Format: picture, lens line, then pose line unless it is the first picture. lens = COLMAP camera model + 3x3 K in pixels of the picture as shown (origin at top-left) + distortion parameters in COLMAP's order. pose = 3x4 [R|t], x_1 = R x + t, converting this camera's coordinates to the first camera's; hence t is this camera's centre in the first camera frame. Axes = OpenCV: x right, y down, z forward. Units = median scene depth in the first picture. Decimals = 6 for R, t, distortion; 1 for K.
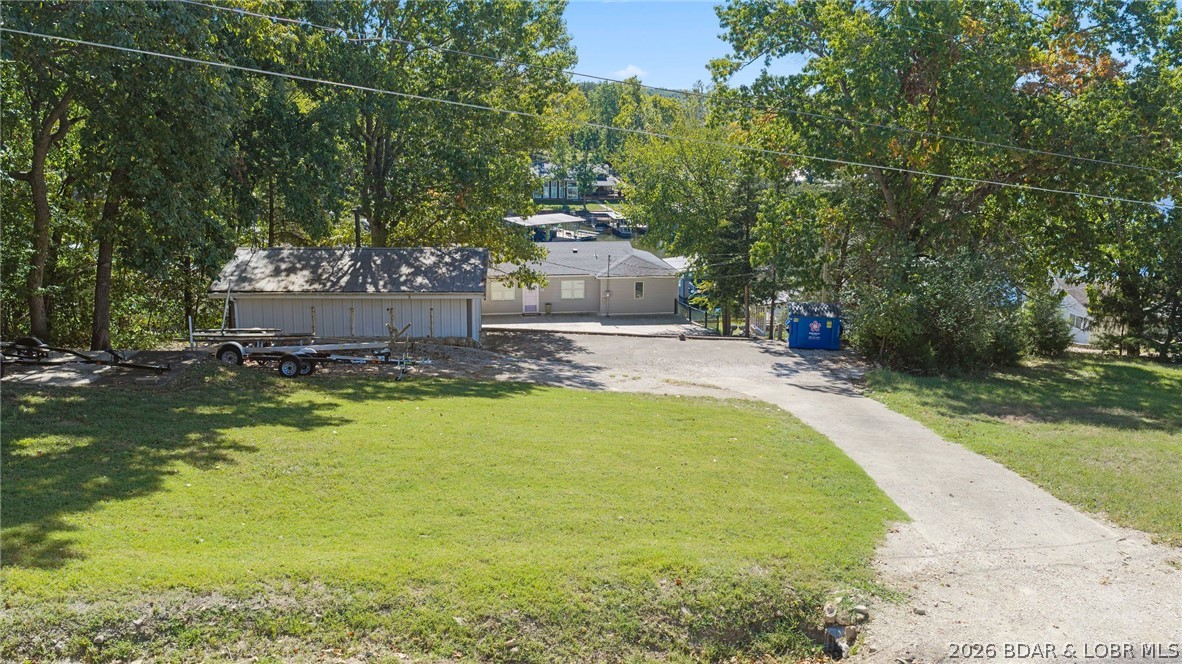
lens RADIAL K [[986.2, 0, 590.0], [0, 986.2, 332.4], [0, 0, 1]] dist [0.017375, -0.038116]
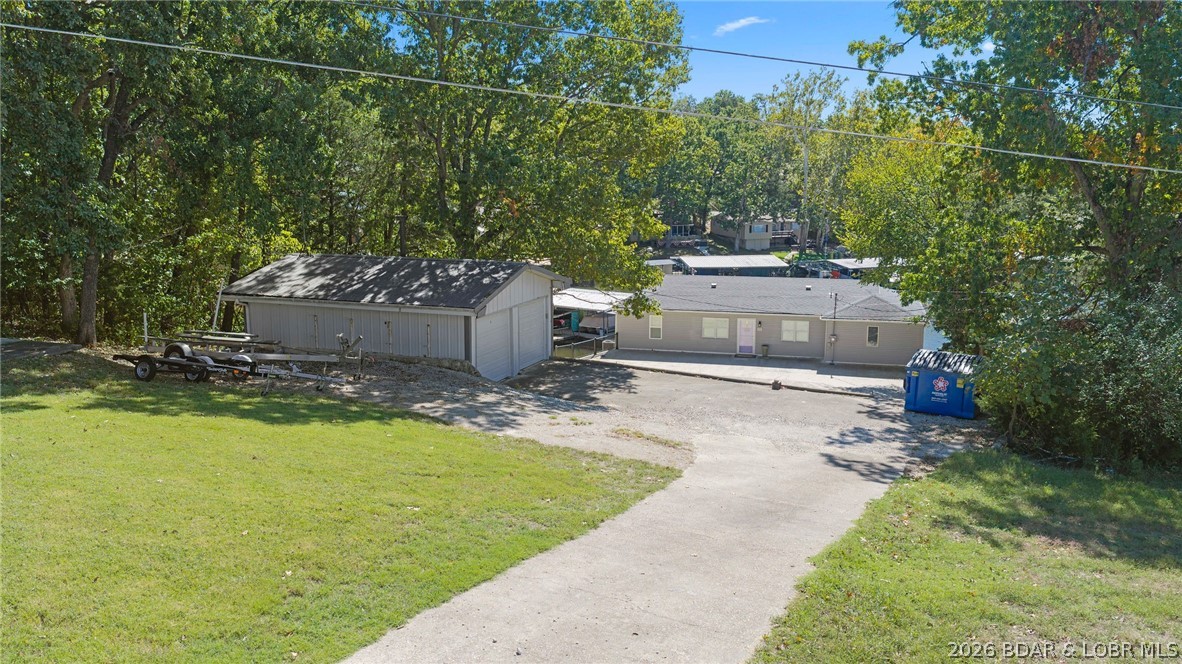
lens RADIAL K [[986.2, 0, 591.6], [0, 986.2, 330.8], [0, 0, 1]] dist [0.017375, -0.038116]
pose [[0.920760, 0.060007, -0.385488, 0.260220], [-0.078674, 0.996360, -0.032820, -0.001150], [0.382115, 0.060547, 0.922129, 0.205484]]
